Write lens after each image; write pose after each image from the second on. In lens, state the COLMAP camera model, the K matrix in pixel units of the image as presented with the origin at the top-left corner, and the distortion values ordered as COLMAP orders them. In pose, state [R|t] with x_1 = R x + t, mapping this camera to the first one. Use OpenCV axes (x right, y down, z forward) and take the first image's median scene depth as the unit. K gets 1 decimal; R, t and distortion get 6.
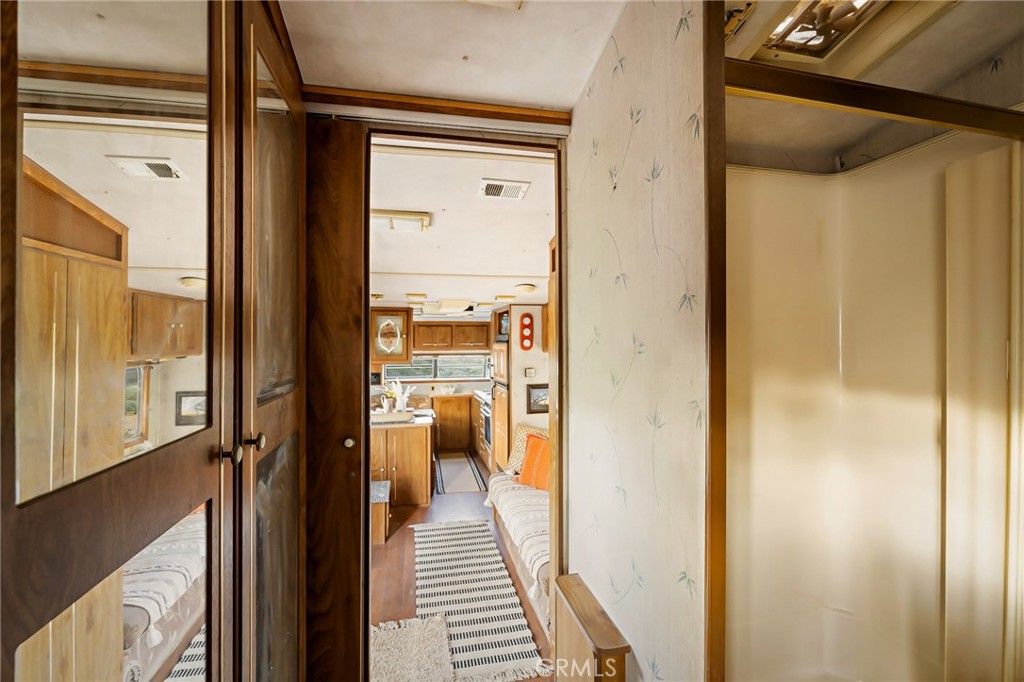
lens RADIAL K [[454.0, 0, 515.0], [0, 454.0, 325.5], [0, 0, 1]] dist [-0.006594, 0.001360]
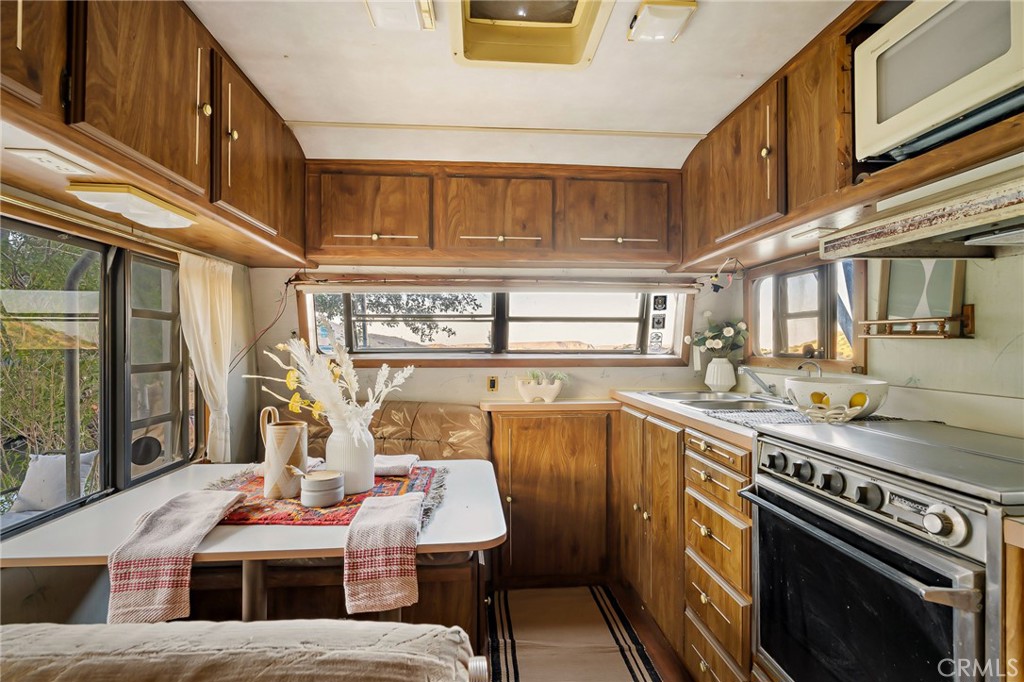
lens RADIAL K [[454.0, 0, 512.2], [0, 454.0, 345.7], [0, 0, 1]] dist [-0.006594, 0.001360]
pose [[0.990868, 0.007188, -0.134645, -0.176576], [-0.002094, 0.999278, 0.037932, 0.142317], [0.134820, -0.037304, 0.990168, 0.976203]]
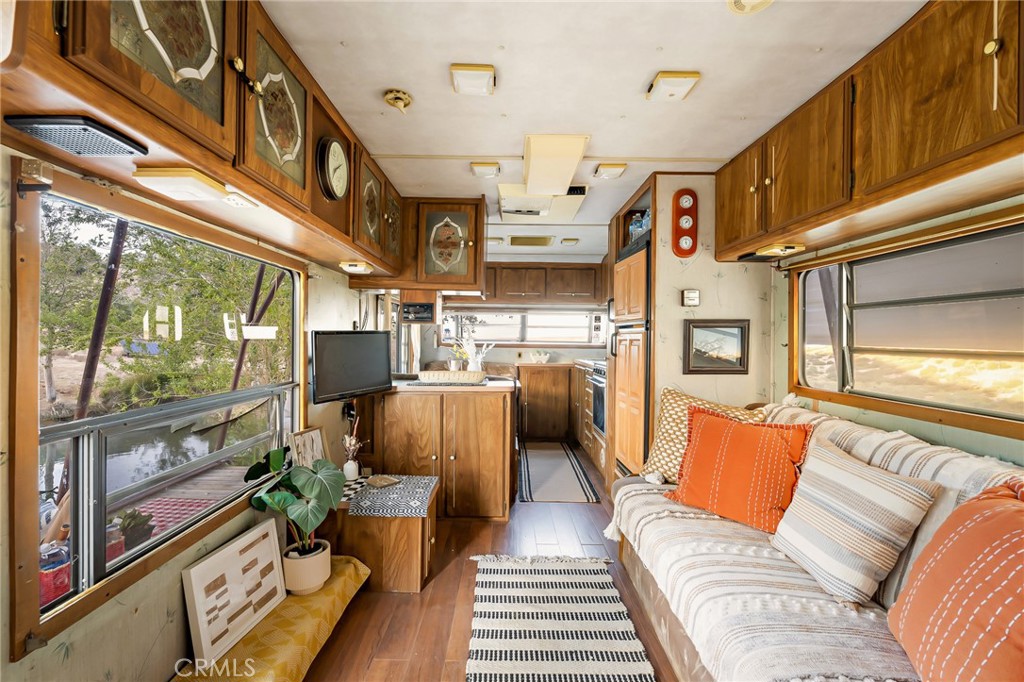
lens RADIAL K [[454.0, 0, 515.0], [0, 454.0, 335.2], [0, 0, 1]] dist [-0.006594, 0.001360]
pose [[0.979521, 0.015785, -0.200720, -0.057030], [-0.010487, 0.999569, 0.027429, 0.123883], [0.201067, -0.024762, 0.979265, 0.391160]]
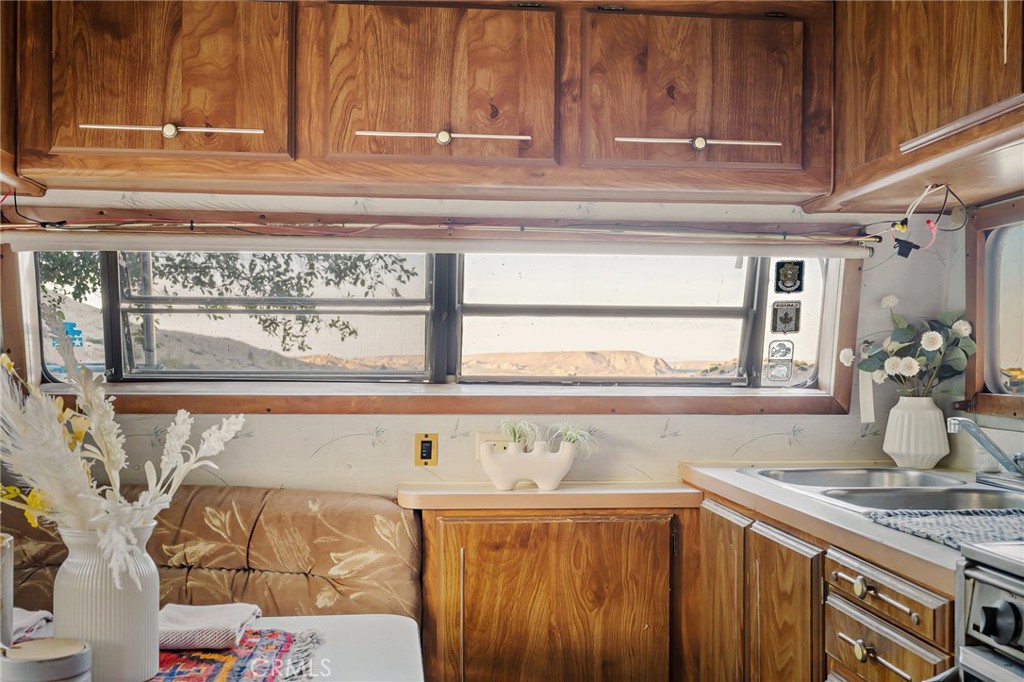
lens RADIAL K [[1004.7, 0, 509.7], [0, 1004.7, 359.9], [0, 0, 1]] dist [0.006675, 0.000000]
pose [[0.993483, 0.013548, -0.113169, -0.166084], [-0.009337, 0.999247, 0.037661, 0.138164], [0.113594, -0.036359, 0.992862, 0.966133]]
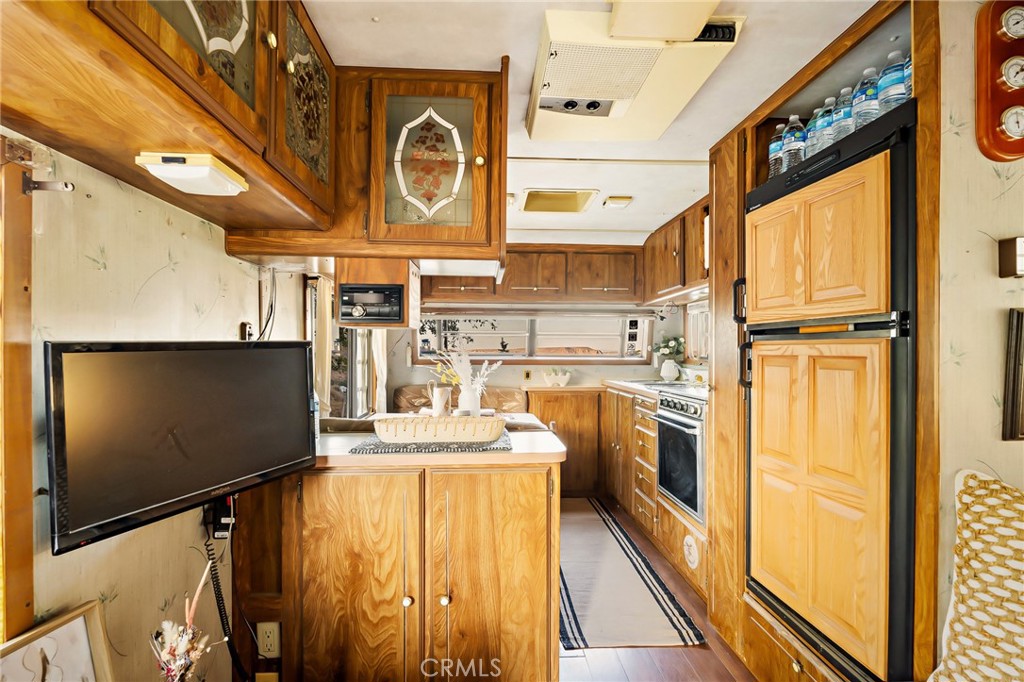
lens RADIAL K [[454.0, 0, 510.4], [0, 454.0, 348.6], [0, 0, 1]] dist [-0.006594, 0.001360]
pose [[0.987345, 0.009955, -0.158272, -0.168613], [-0.004988, 0.999483, 0.031749, 0.131163], [0.158506, -0.030558, 0.986885, 0.678756]]
